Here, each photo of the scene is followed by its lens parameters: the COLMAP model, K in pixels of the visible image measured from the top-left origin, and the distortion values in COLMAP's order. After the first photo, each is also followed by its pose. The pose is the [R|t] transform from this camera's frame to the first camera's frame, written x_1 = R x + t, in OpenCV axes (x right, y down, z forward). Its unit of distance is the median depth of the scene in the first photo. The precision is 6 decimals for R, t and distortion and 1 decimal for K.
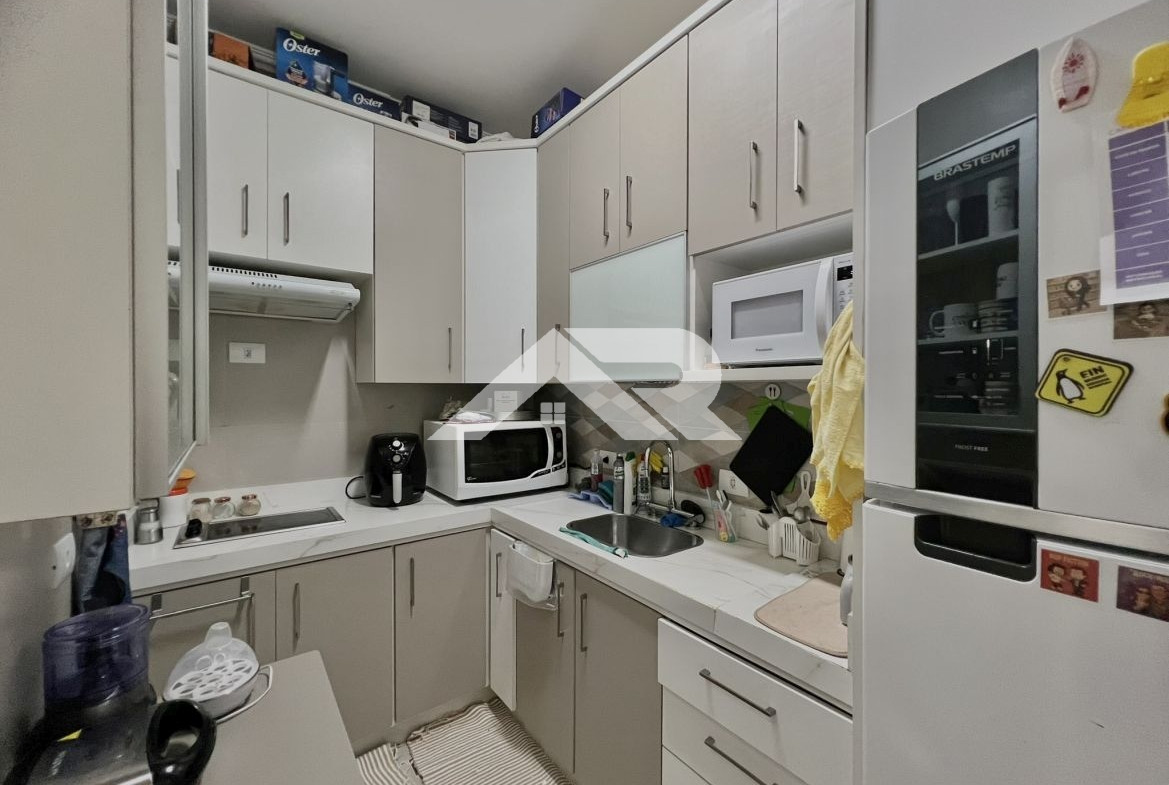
lens RADIAL K [[465.9, 0, 585.6], [0, 465.9, 393.0], [0, 0, 1]] dist [-0.000745, 0.000035]
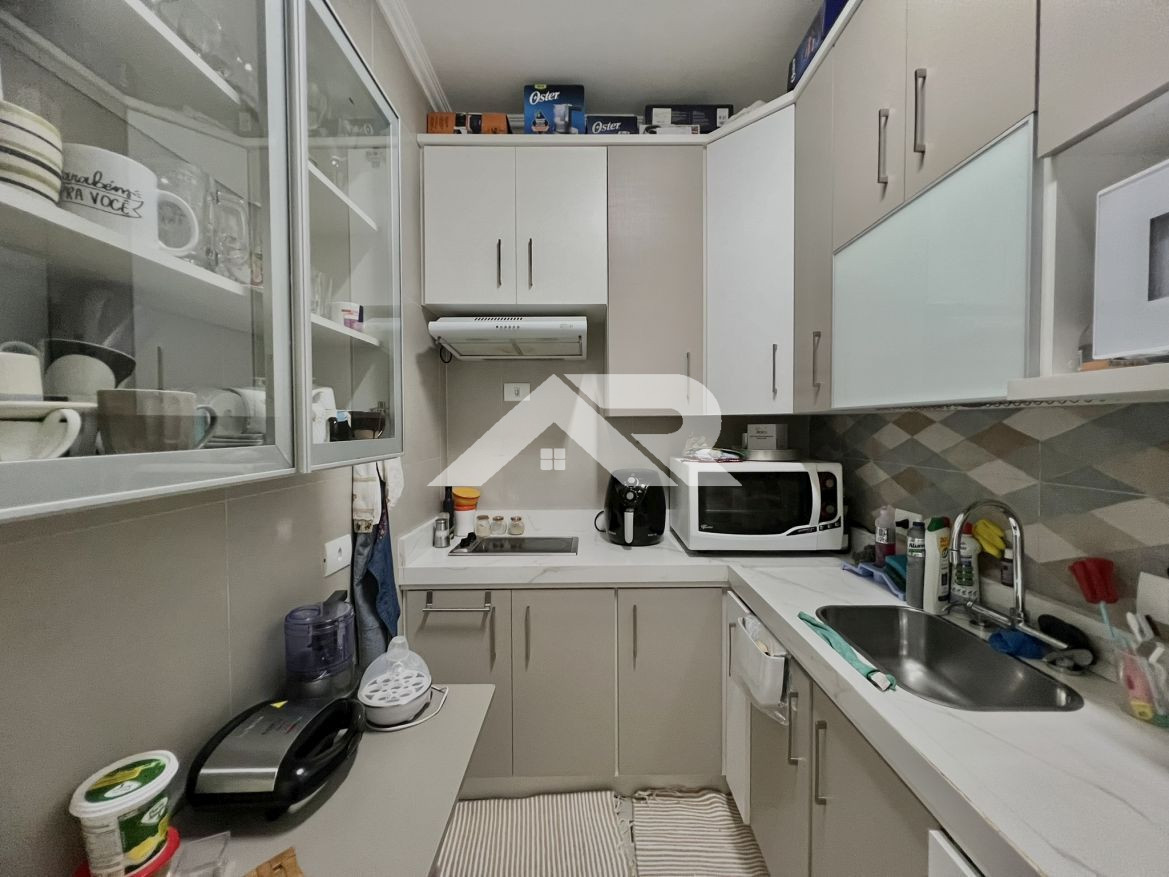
lens RADIAL K [[468.3, 0, 582.4], [0, 468.3, 437.8], [0, 0, 1]] dist [-0.003108, -0.000243]
pose [[0.791814, 0.010515, -0.610672, 0.106042], [0.000363, 0.999844, 0.017687, 0.006370], [0.610763, -0.014226, 0.791686, 0.207181]]
